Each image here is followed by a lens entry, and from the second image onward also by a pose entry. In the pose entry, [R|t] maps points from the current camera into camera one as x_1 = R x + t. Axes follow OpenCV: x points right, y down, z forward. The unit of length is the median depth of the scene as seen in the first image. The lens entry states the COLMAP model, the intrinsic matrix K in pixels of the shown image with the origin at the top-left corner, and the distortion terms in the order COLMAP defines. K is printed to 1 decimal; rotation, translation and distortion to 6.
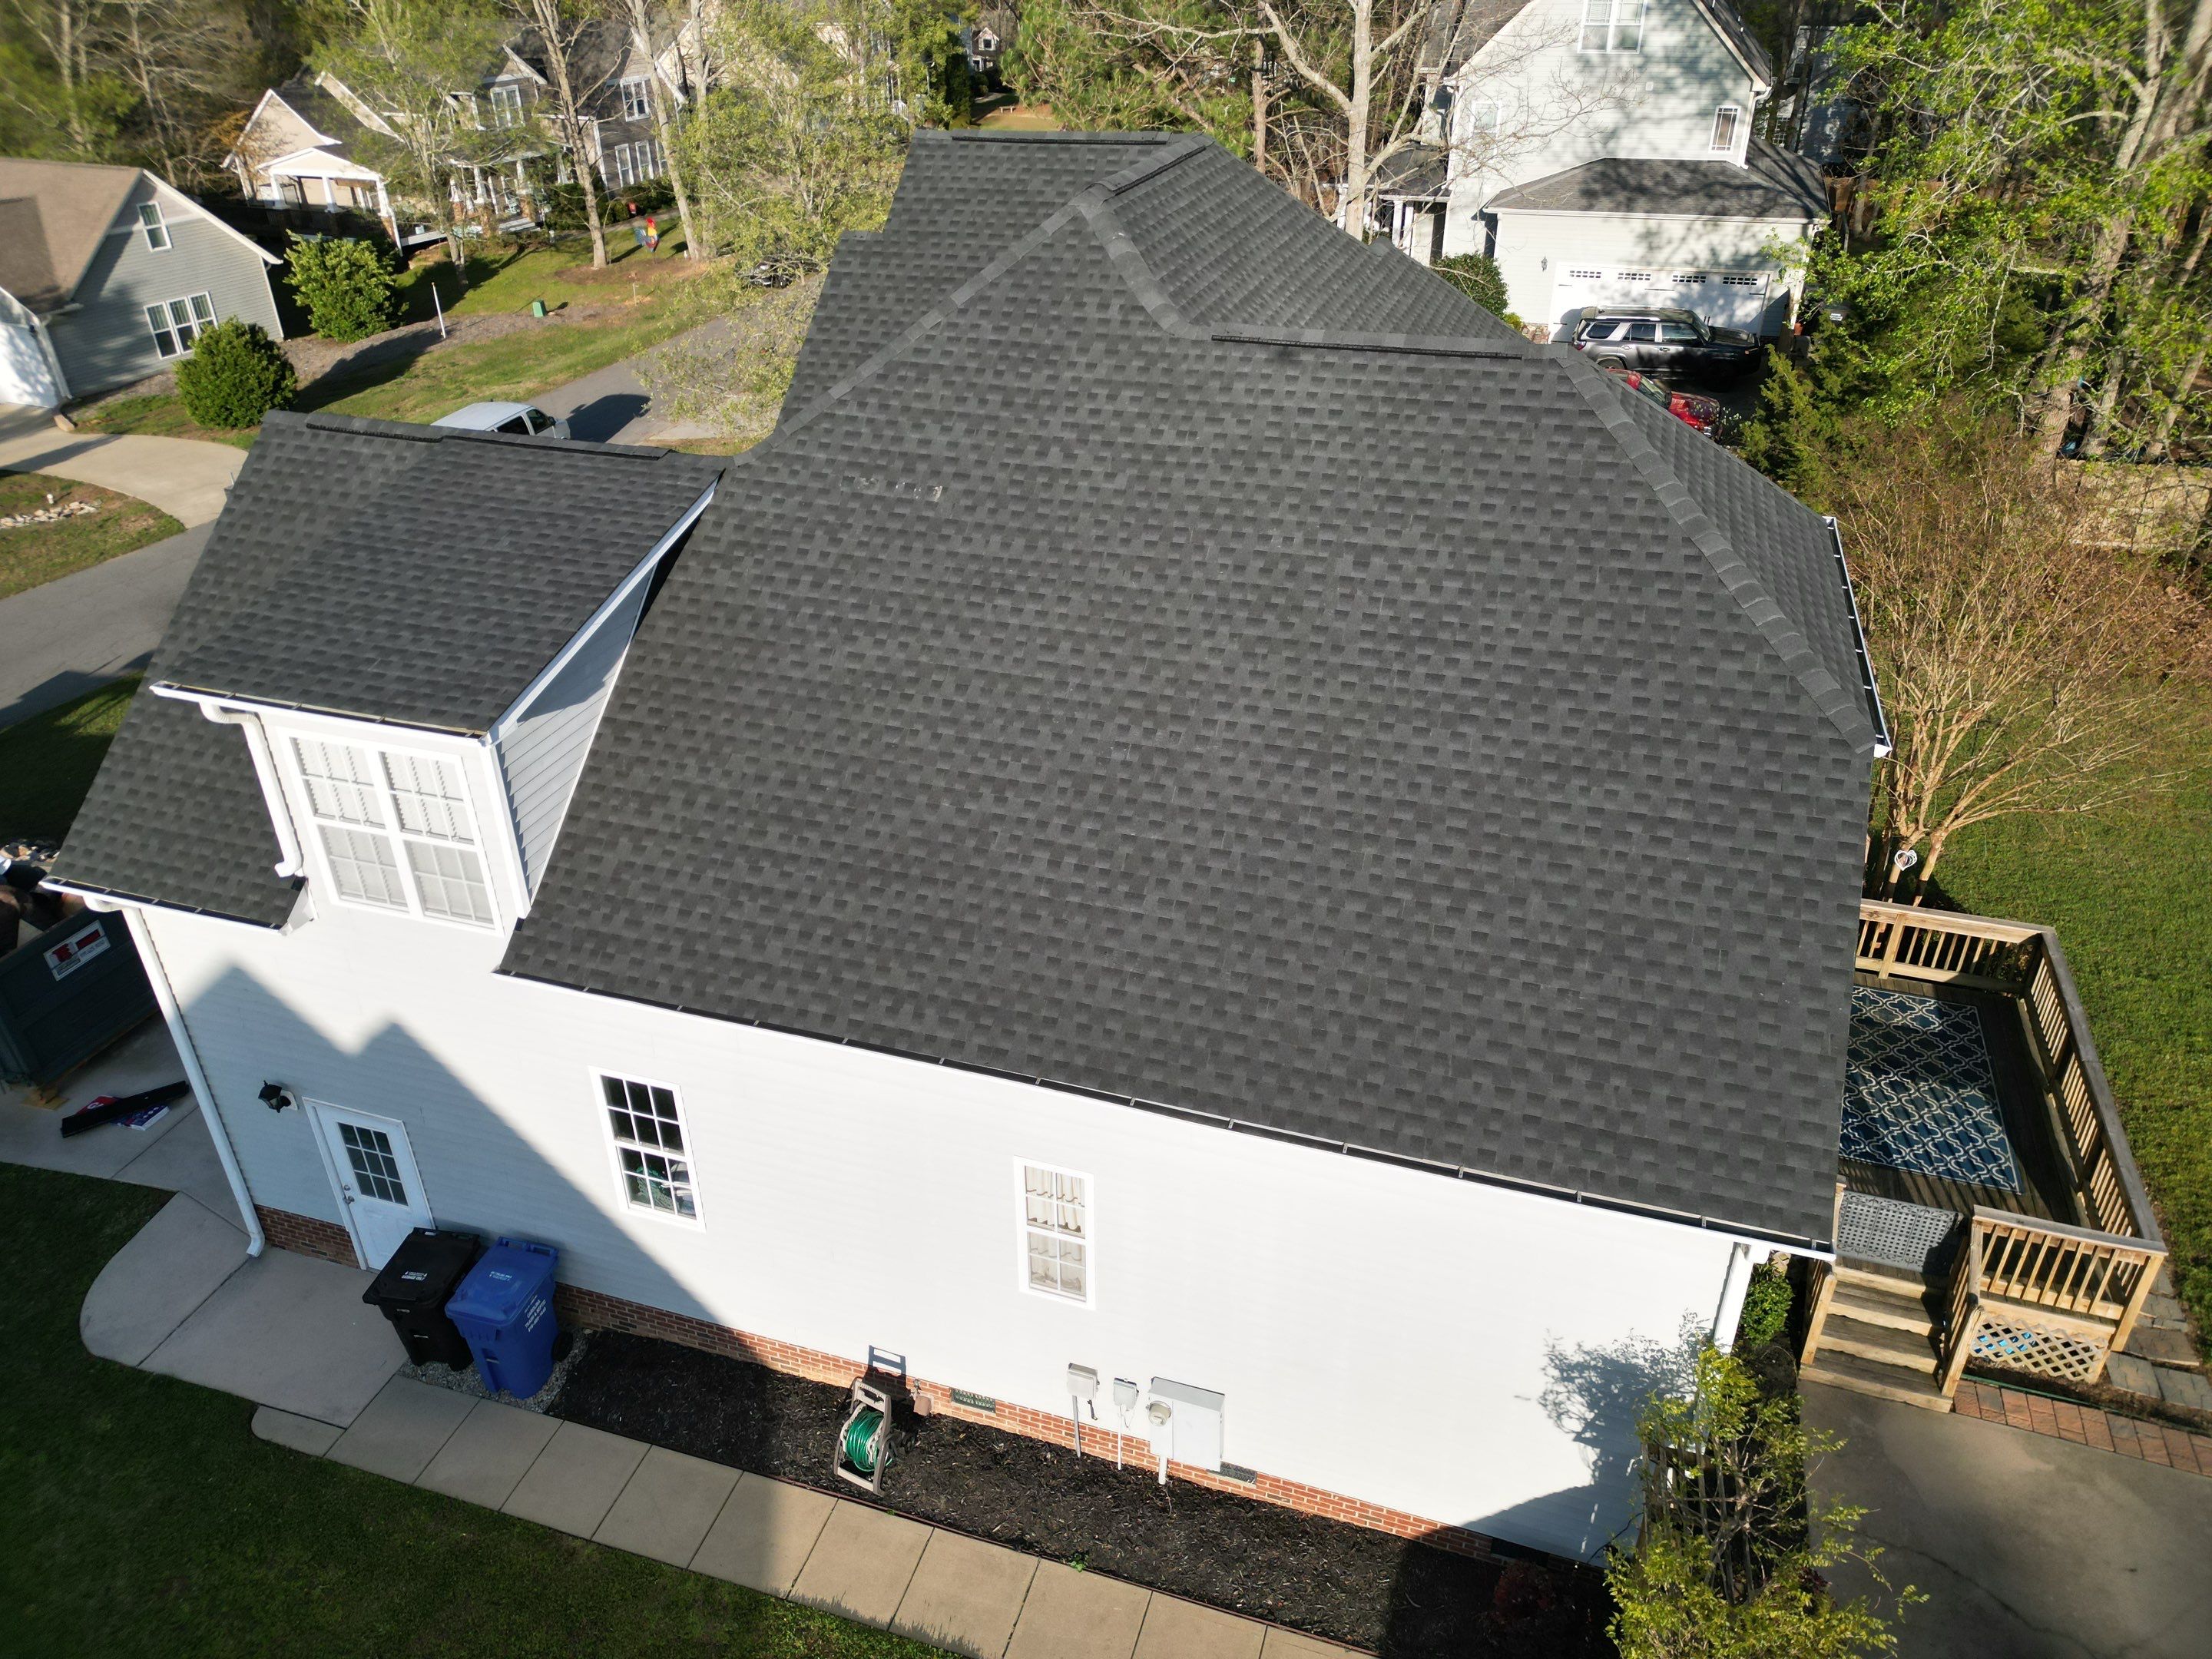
lens RADIAL K [[1542.4, 0, 1104.3], [0, 1542.4, 826.6], [0, 0, 1]] dist [0.076621, -0.065289]
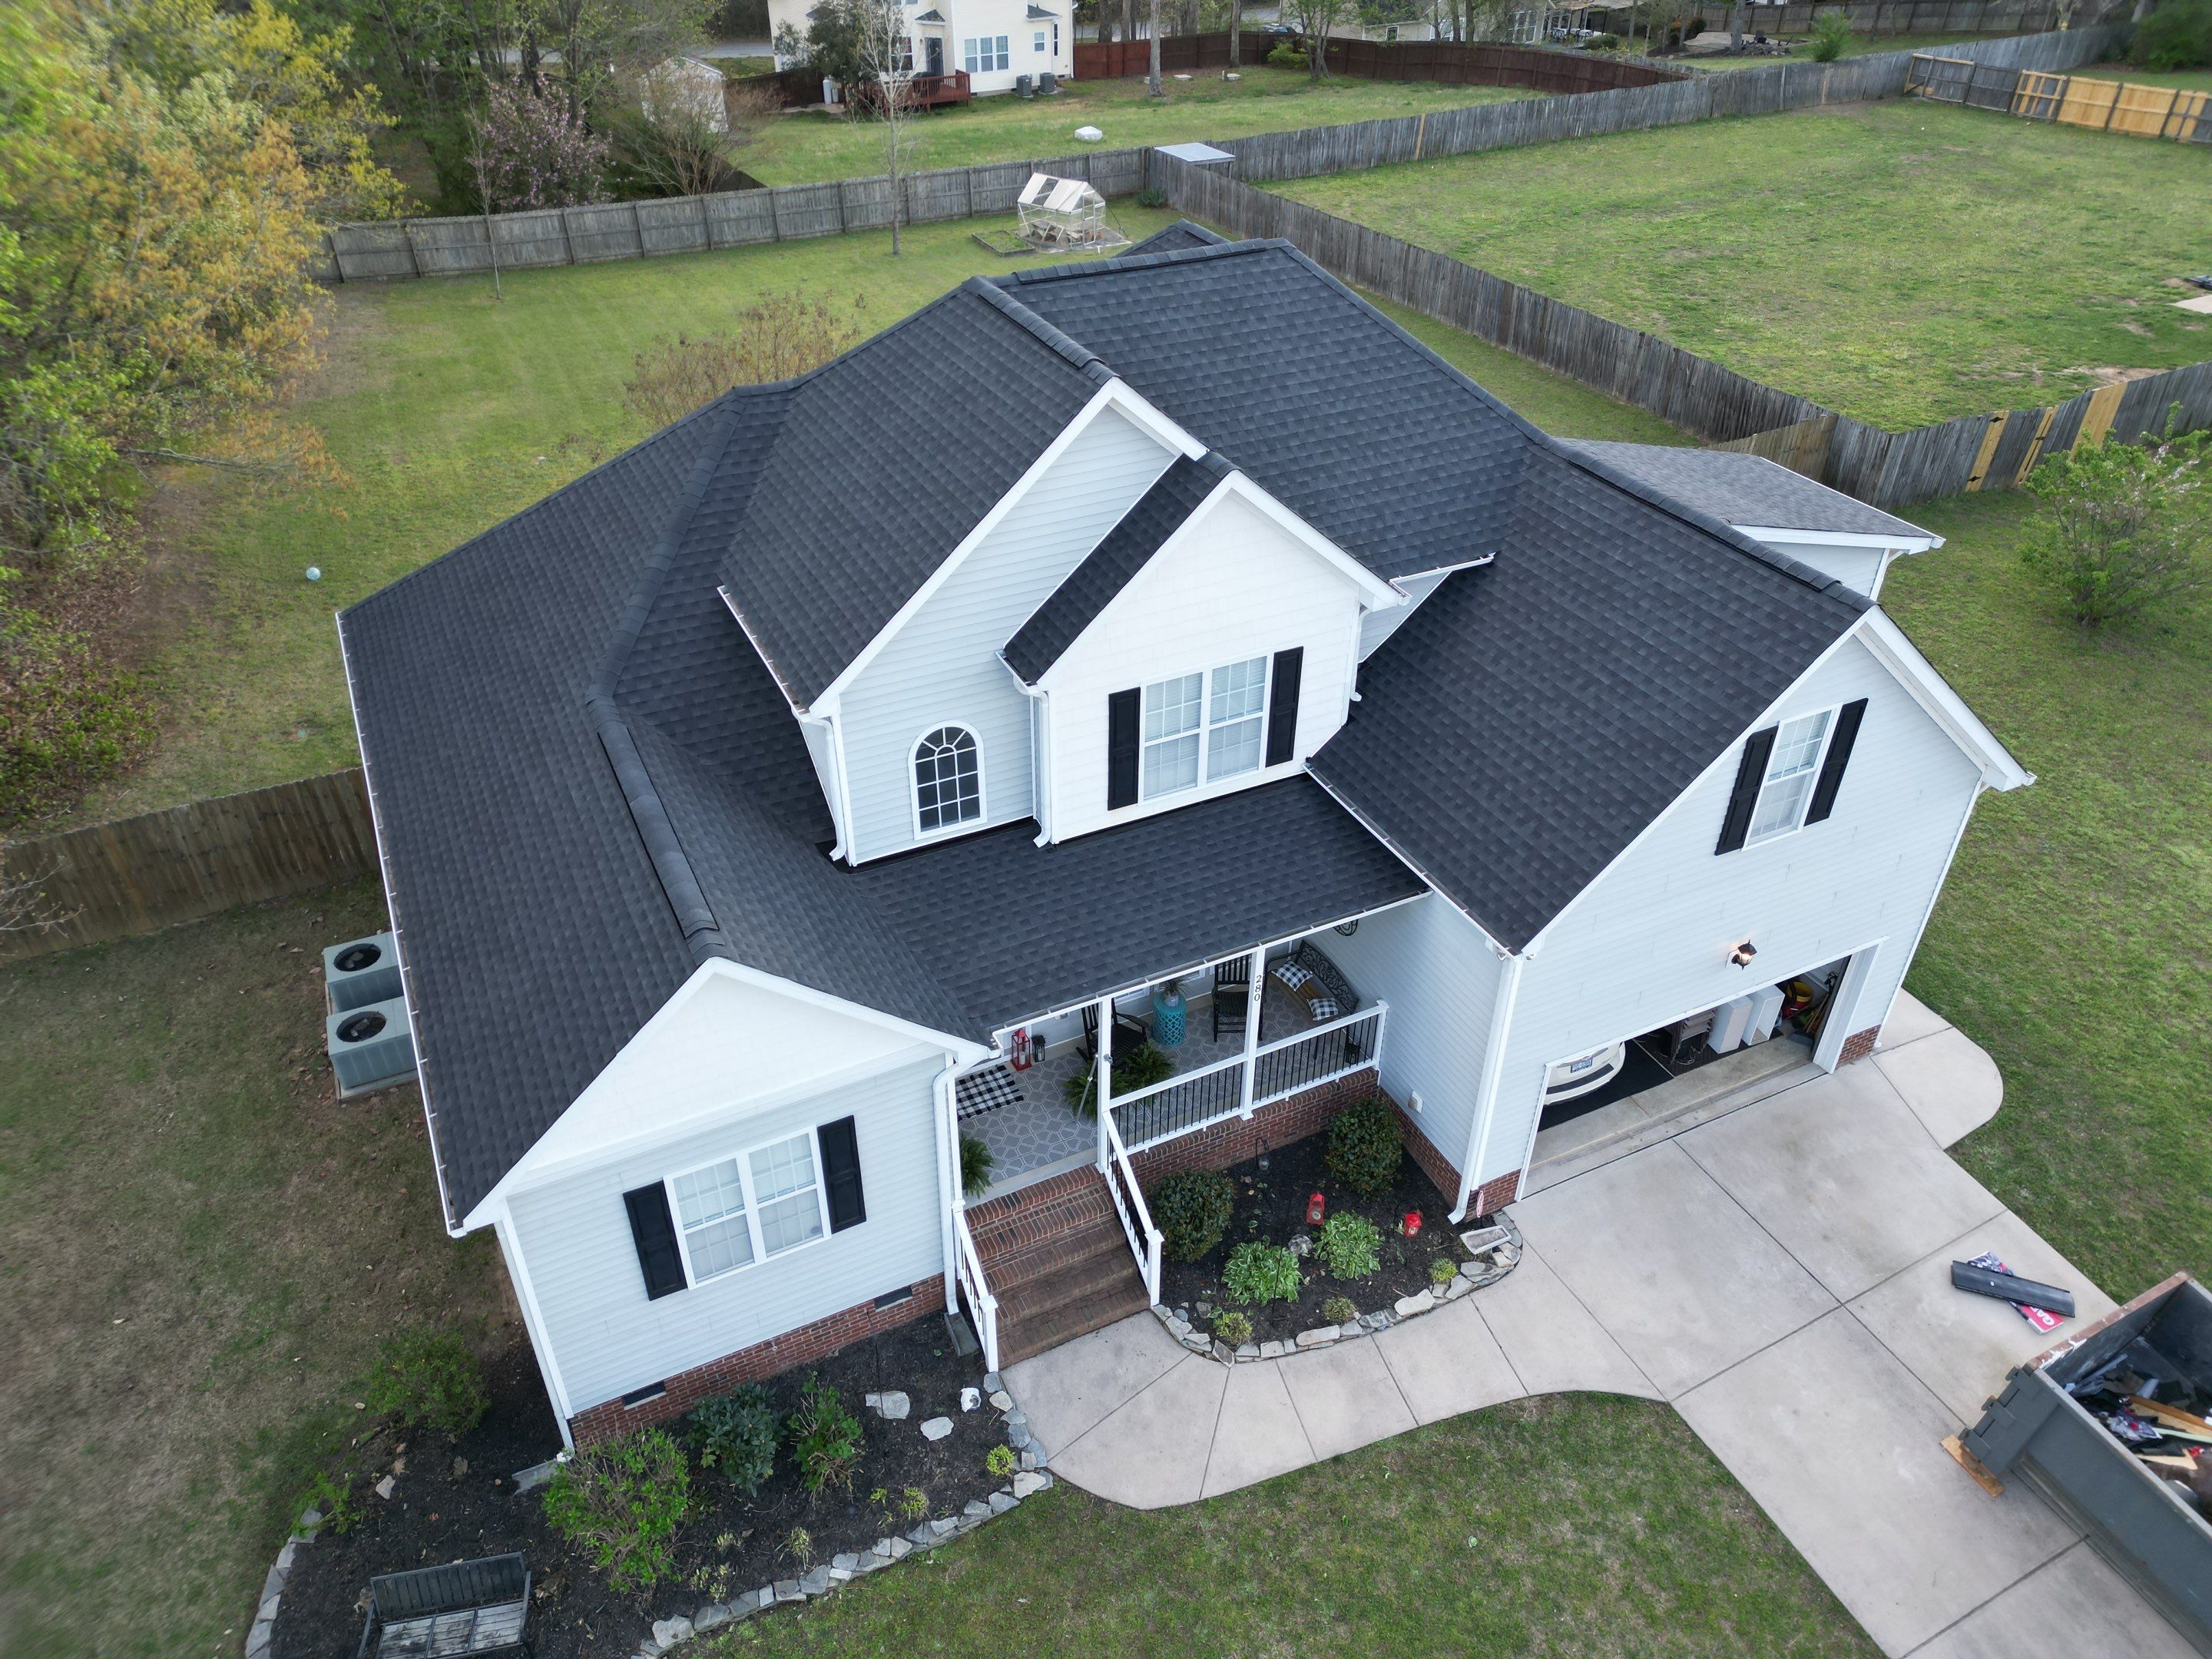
lens RADIAL K [[1542.4, 0, 1103.8], [0, 1542.4, 820.6], [0, 0, 1]] dist [0.076621, -0.065289]
pose [[-0.697918, -0.403571, 0.591643, -0.951721], [0.366680, 0.508263, 0.779240, -1.323896], [-0.615189, 0.760789, -0.206745, 1.841268]]
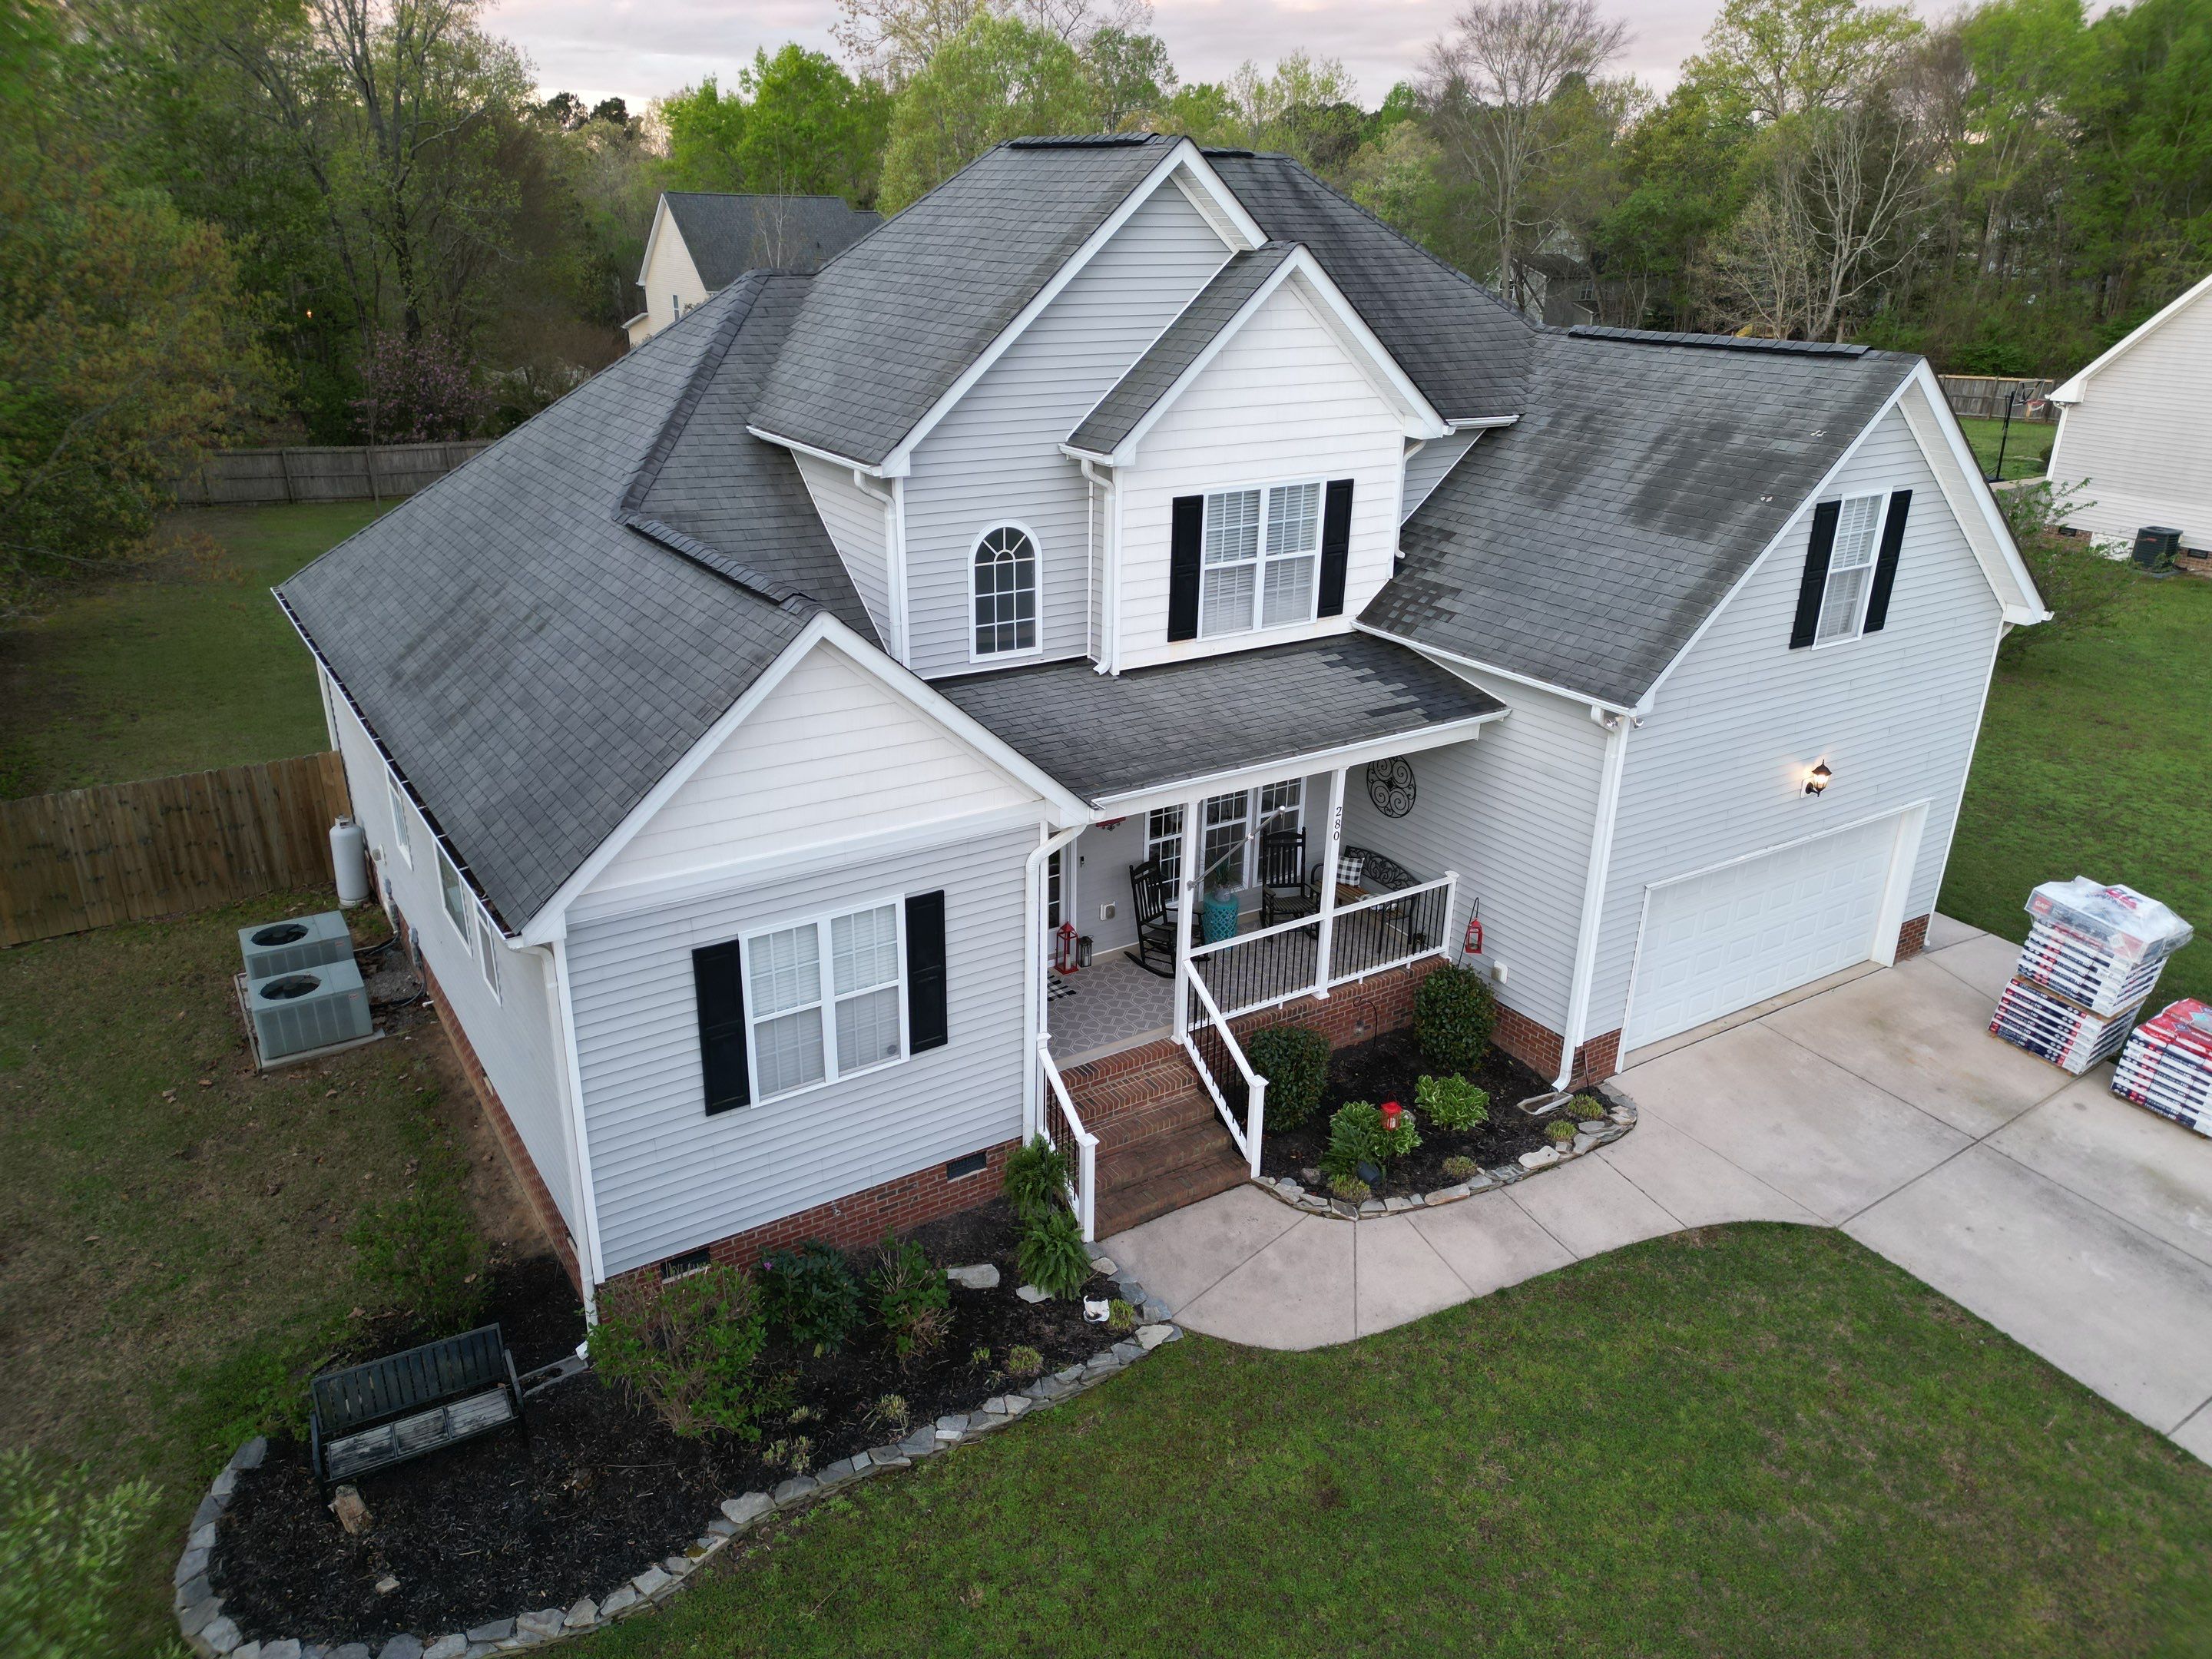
lens RADIAL K [[1542.4, 0, 1104.3], [0, 1542.4, 814.6], [0, 0, 1]] dist [0.076621, -0.065289]
pose [[-0.779598, -0.228024, 0.583294, -0.892601], [0.310822, 0.667692, 0.676445, -1.067316], [-0.543706, 0.708656, -0.449657, 2.252926]]
